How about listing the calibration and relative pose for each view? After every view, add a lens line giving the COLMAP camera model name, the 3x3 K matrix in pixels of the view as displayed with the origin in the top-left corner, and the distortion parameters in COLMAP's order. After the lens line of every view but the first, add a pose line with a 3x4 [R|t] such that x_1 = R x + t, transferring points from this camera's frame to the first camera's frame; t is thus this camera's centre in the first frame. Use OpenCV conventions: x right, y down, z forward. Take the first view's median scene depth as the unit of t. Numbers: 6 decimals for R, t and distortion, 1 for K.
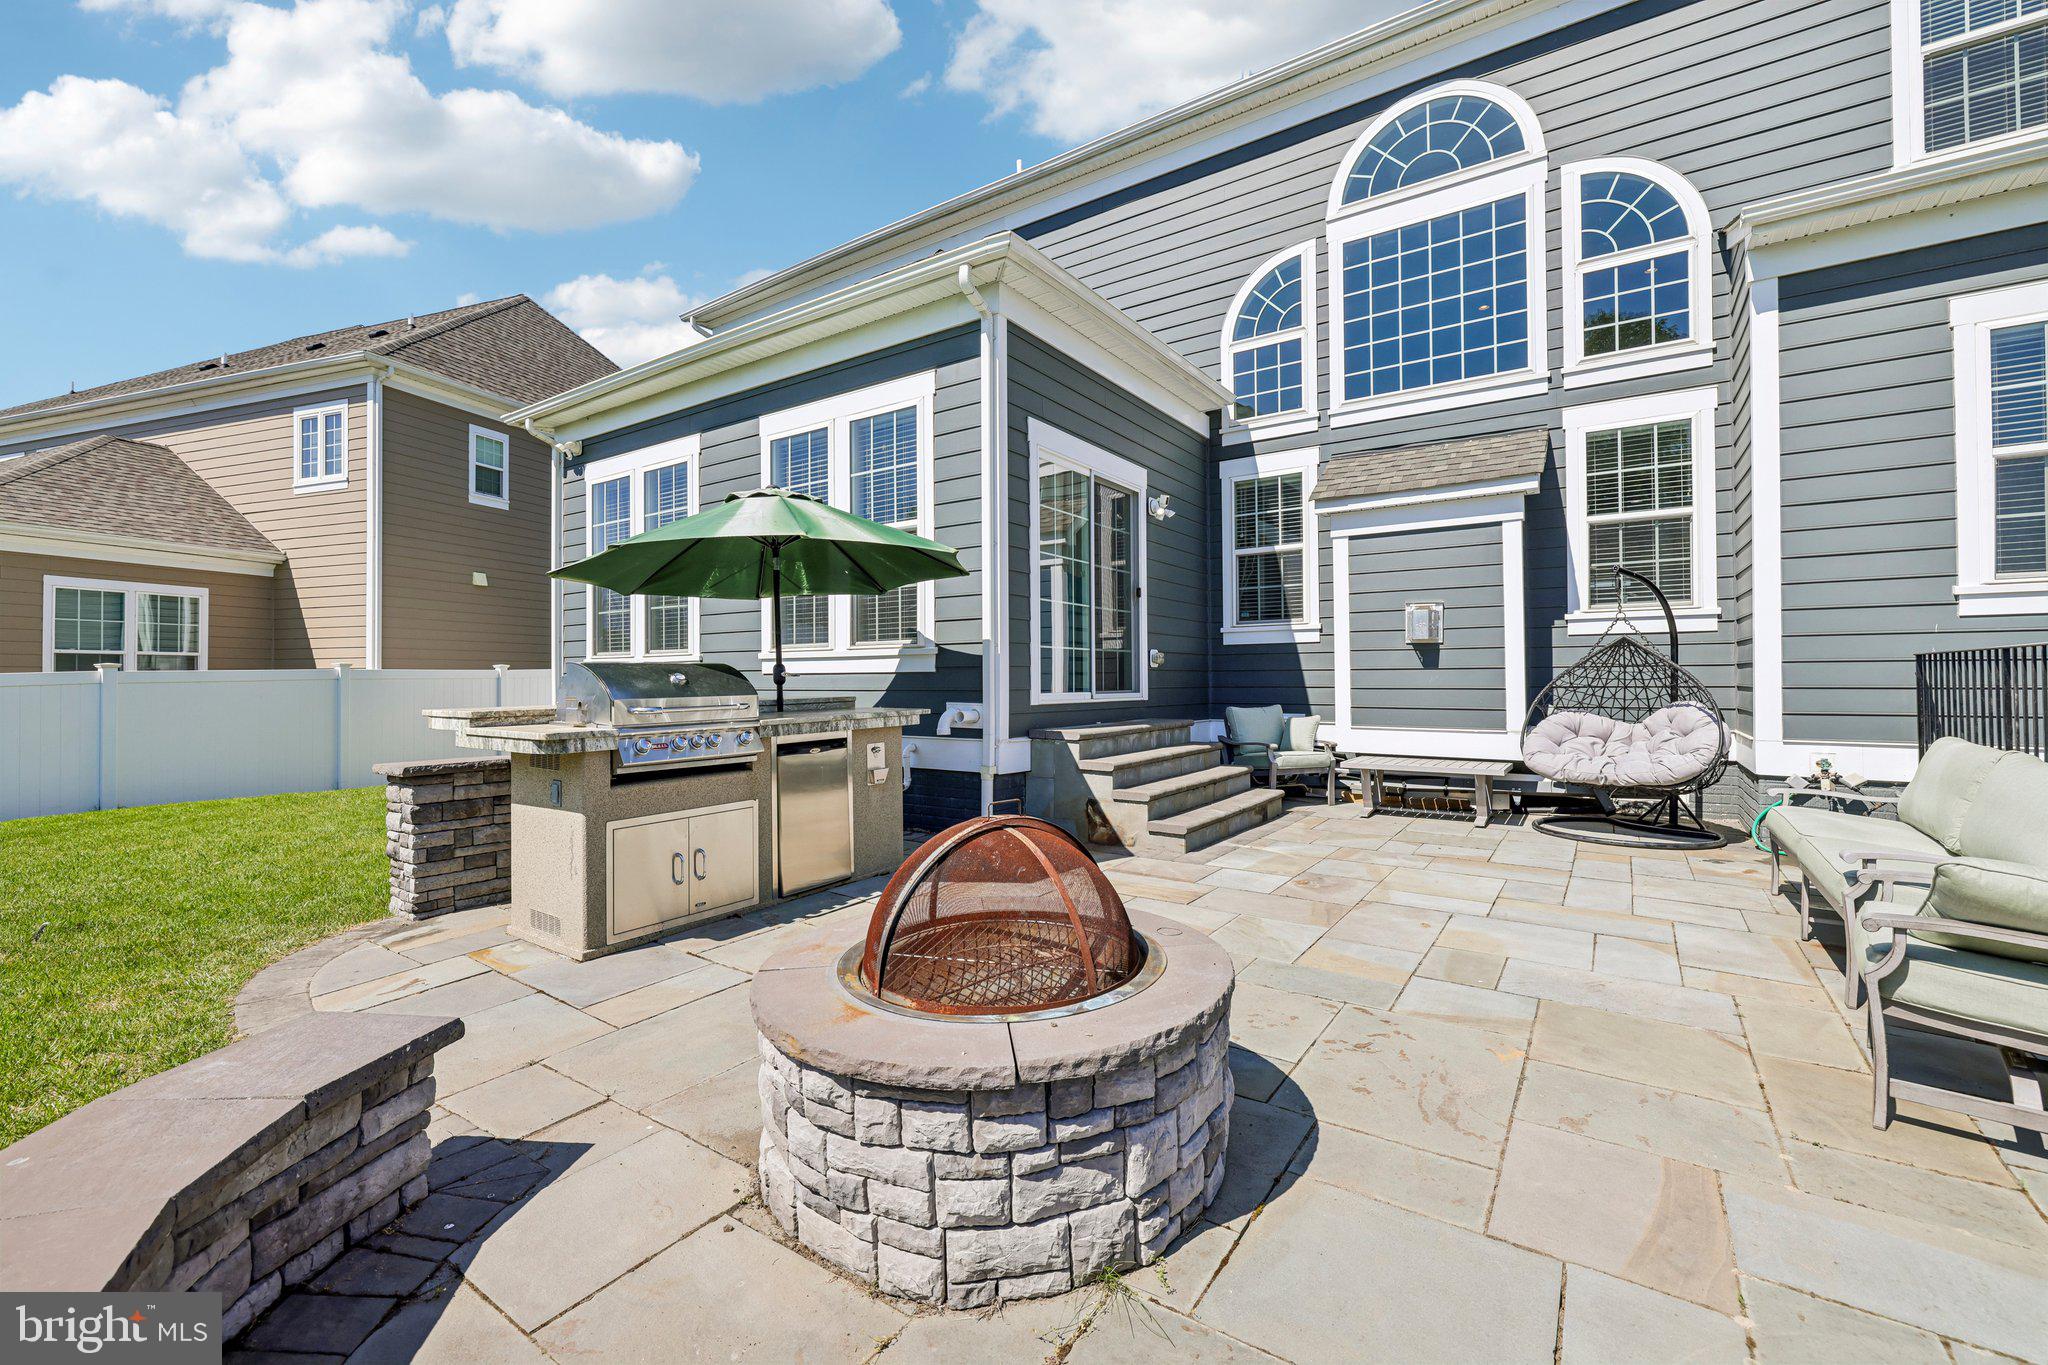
lens RADIAL K [[862.1, 0, 1019.6], [0, 862.1, 671.9], [0, 0, 1]] dist [-0.000431, -0.000245]
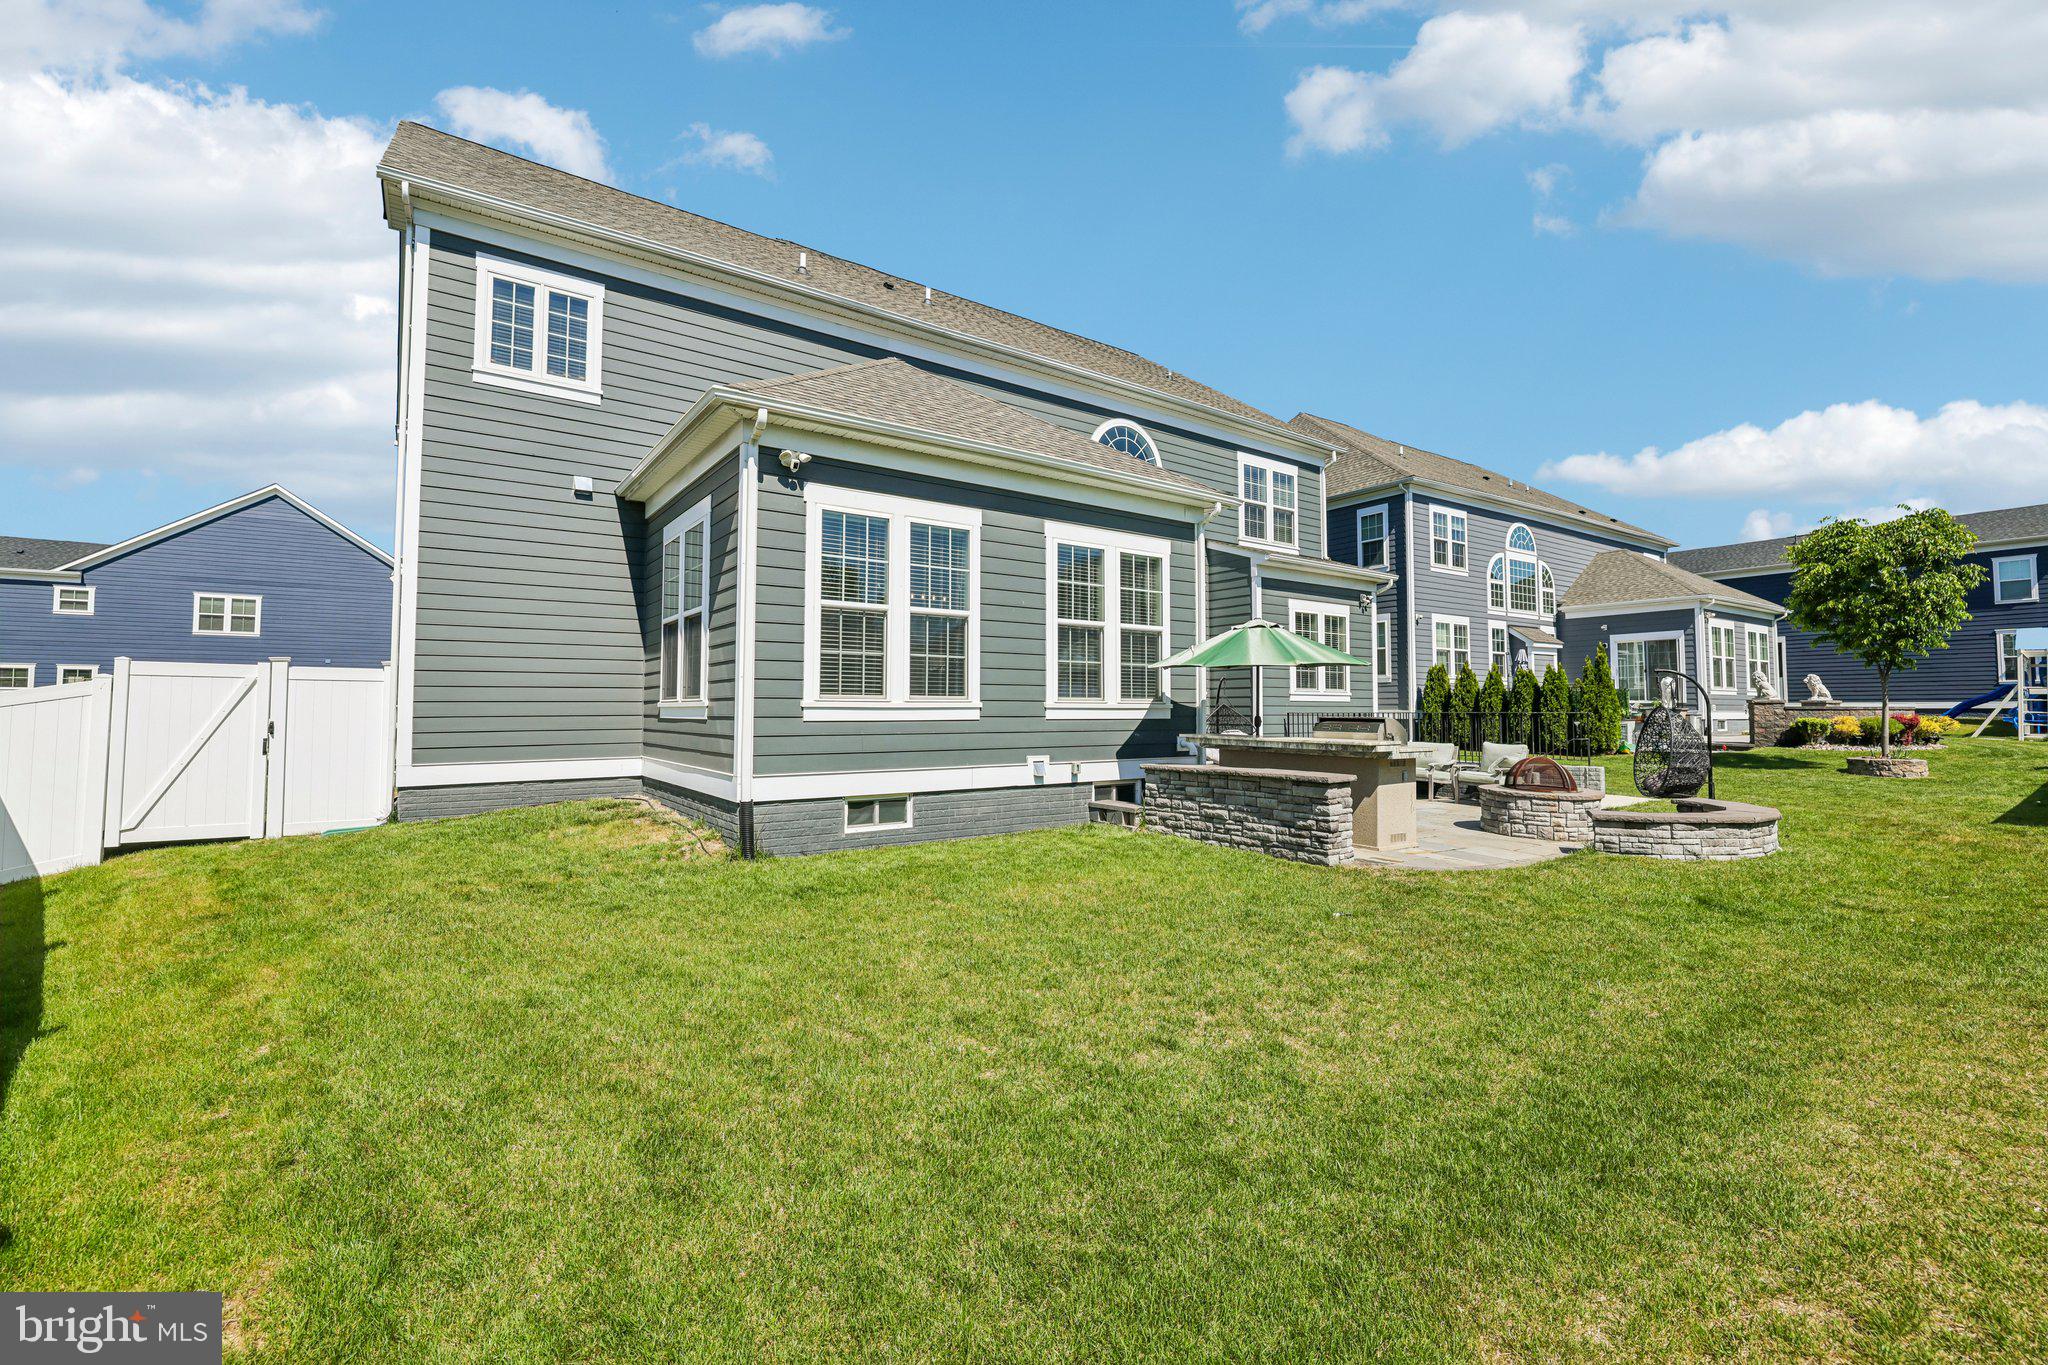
lens RADIAL K [[862.1, 0, 1019.6], [0, 862.1, 671.9], [0, 0, 1]] dist [-0.000431, -0.000245]
pose [[0.343426, 0.049487, 0.937875, -1.487098], [-0.011643, 0.998758, -0.048437, -0.005149], [-0.939108, 0.005715, 0.343576, 0.581024]]
